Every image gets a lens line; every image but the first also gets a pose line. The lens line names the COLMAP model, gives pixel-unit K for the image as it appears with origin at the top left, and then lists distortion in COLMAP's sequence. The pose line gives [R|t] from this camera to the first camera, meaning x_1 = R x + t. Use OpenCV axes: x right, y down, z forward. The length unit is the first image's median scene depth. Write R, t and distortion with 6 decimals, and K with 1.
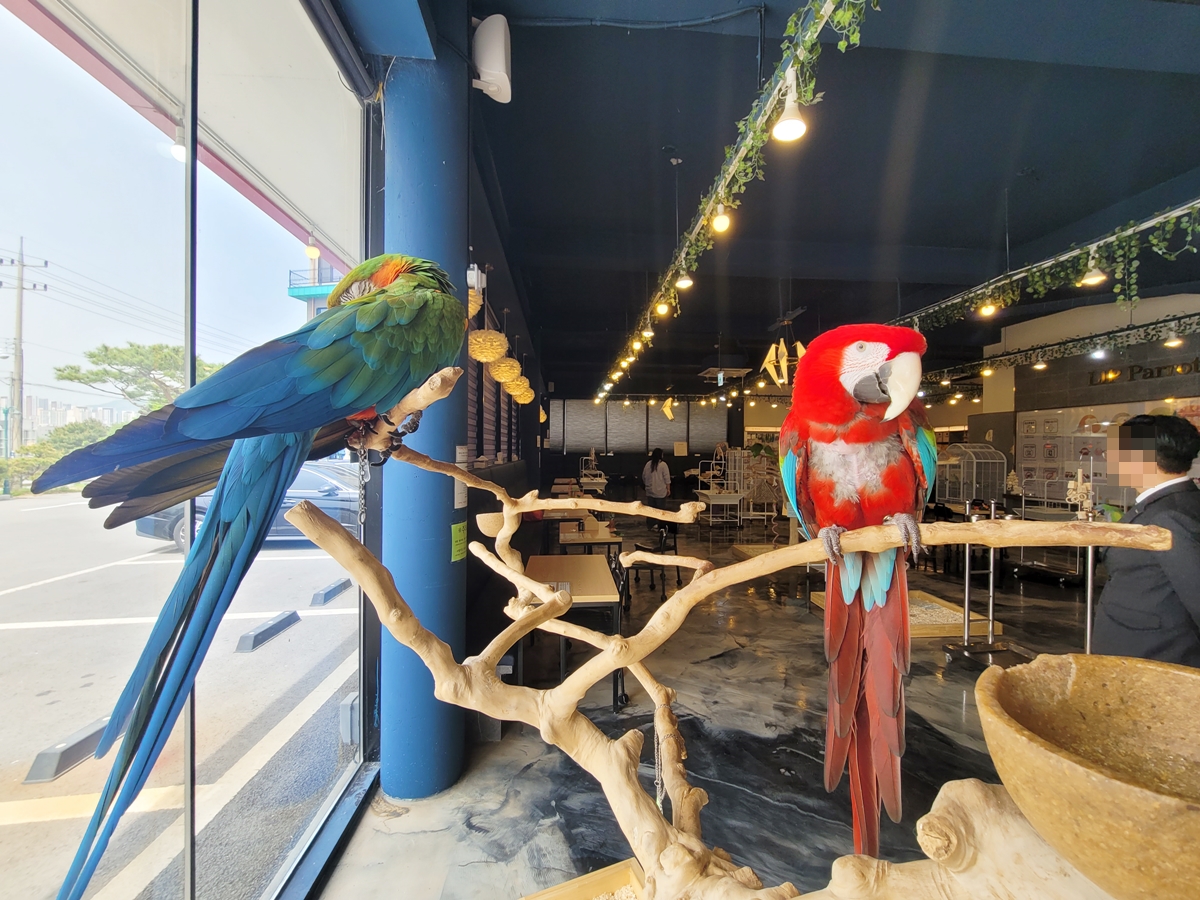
lens RADIAL K [[491.0, 0, 604.9], [0, 491.0, 453.0], [0, 0, 1]] dist [-0.000270, 0.000156]
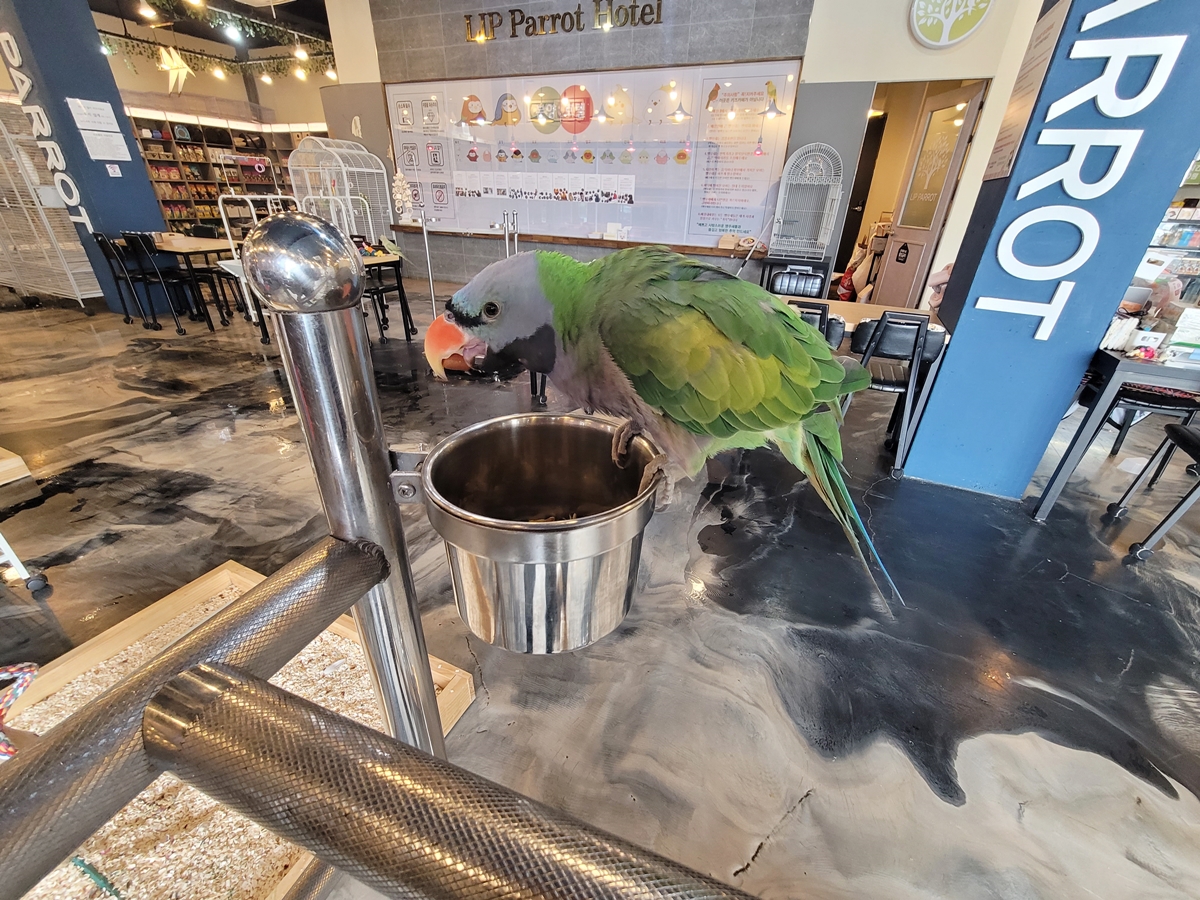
lens RADIAL K [[491.0, 0, 600.2], [0, 491.0, 451.2], [0, 0, 1]] dist [-0.000270, 0.000156]
pose [[0.490277, -0.397304, 0.775744, 0.350075], [-0.020424, 0.884575, 0.465951, 0.044308], [-0.871328, -0.244289, 0.425572, 0.442192]]
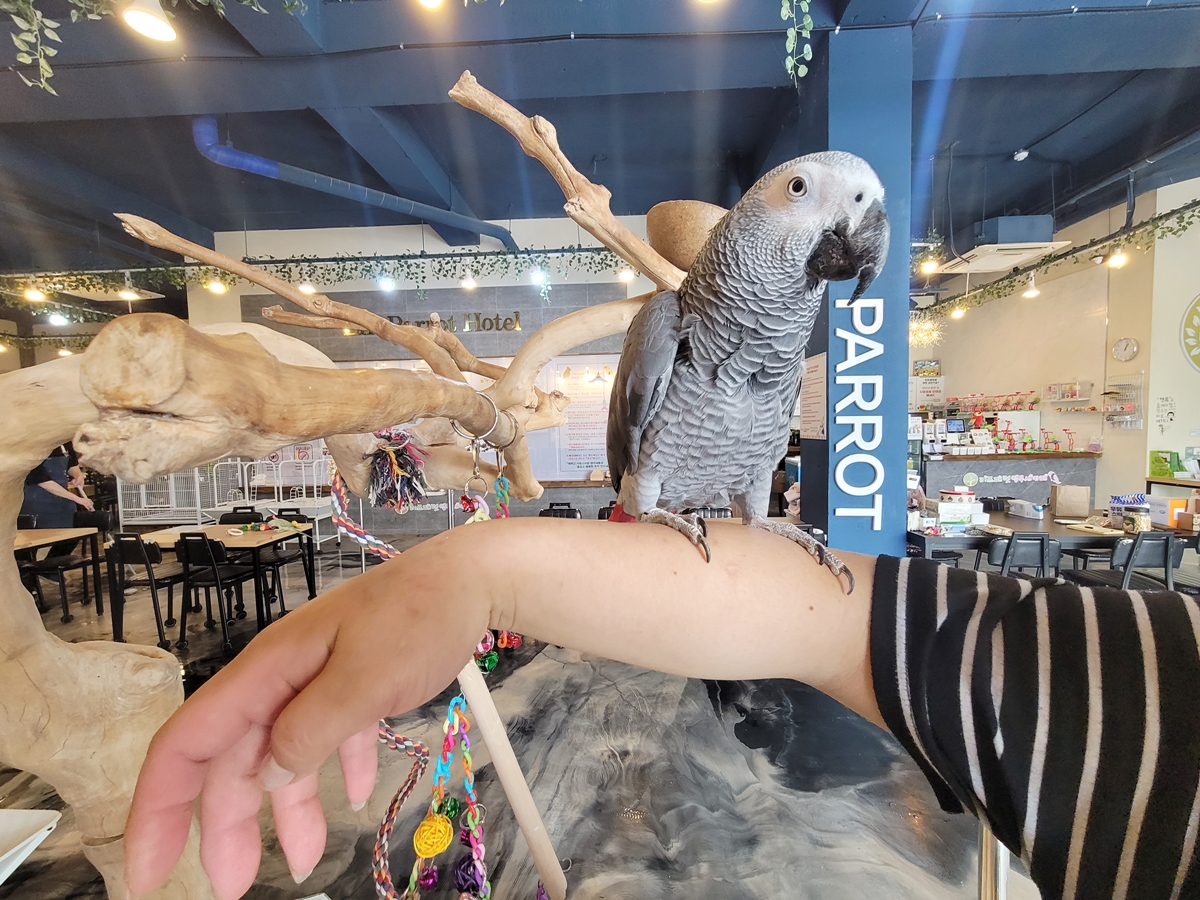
lens RADIAL K [[491.0, 0, 608.3], [0, 491.0, 453.6], [0, 0, 1]] dist [-0.000270, 0.000156]
pose [[0.120782, -0.065512, 0.990515, 0.271372], [0.032553, 0.997545, 0.062008, 0.014825], [-0.992145, 0.024755, 0.122618, 0.528513]]
